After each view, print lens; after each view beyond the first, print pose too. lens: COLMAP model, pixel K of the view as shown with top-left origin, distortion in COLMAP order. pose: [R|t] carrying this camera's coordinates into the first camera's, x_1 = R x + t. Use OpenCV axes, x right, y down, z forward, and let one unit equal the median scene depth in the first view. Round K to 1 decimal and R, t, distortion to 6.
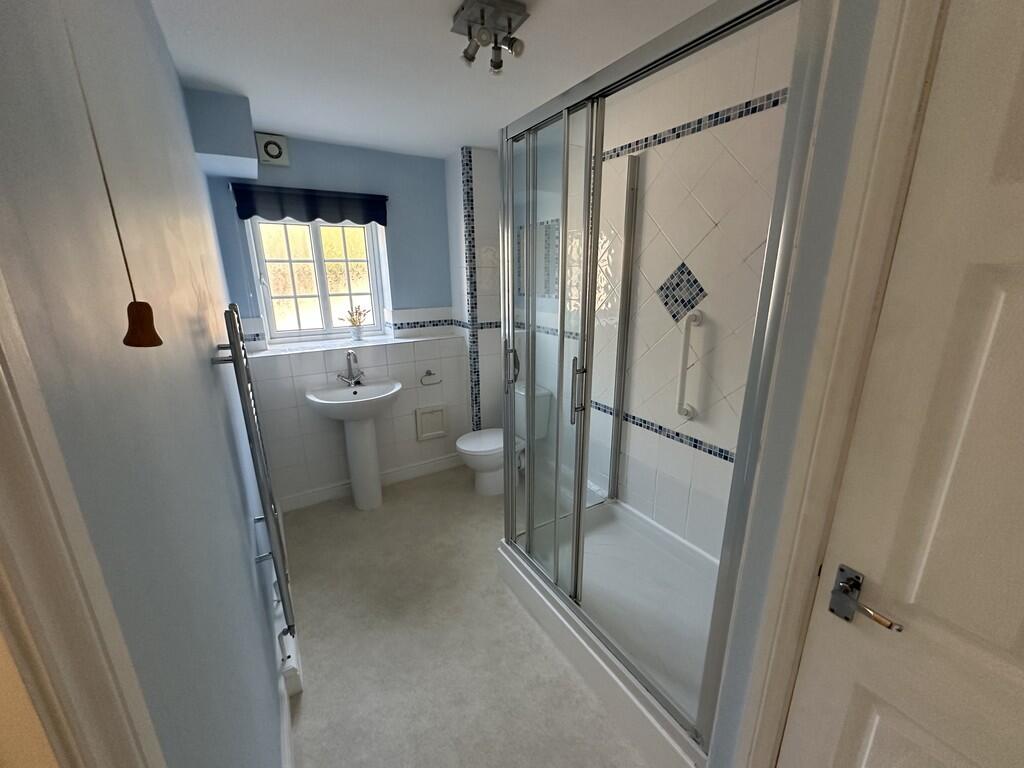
lens RADIAL K [[407.8, 0, 513.6], [0, 407.8, 381.3], [0, 0, 1]] dist [0.000304, 0.000085]
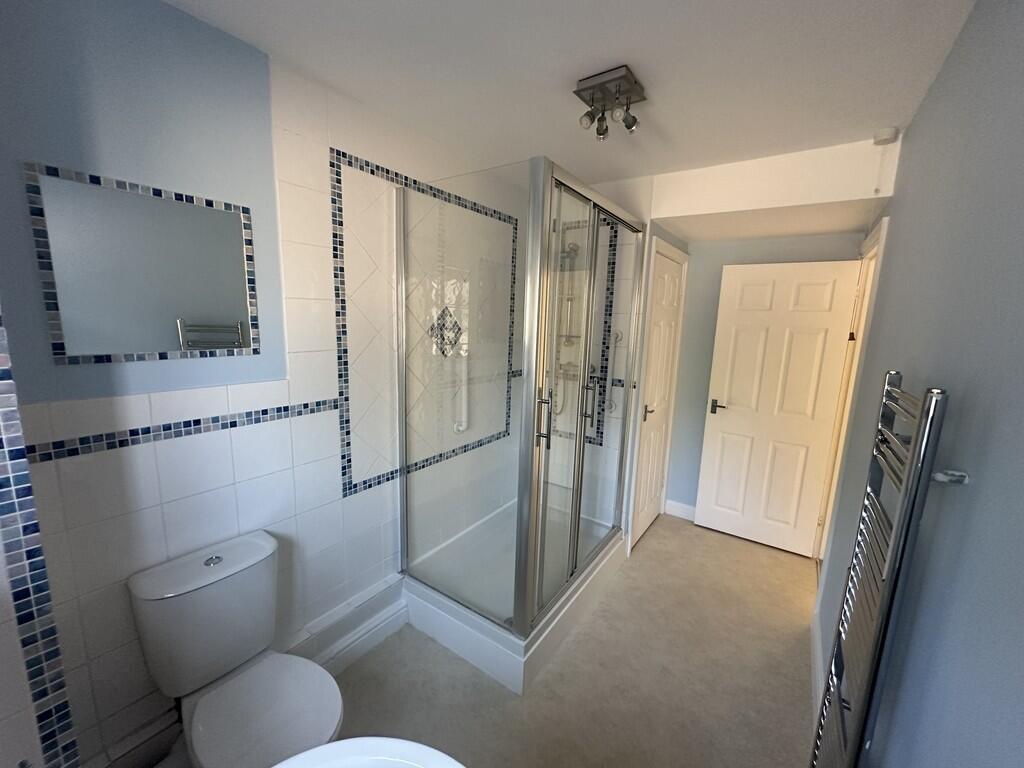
lens RADIAL K [[407.8, 0, 513.9], [0, 407.8, 390.0], [0, 0, 1]] dist [0.000304, 0.000085]
pose [[-0.404279, -0.159522, 0.900617, -0.730783], [0.212056, 0.941495, 0.261952, -0.320542], [-0.889714, 0.296883, -0.346800, 1.261209]]
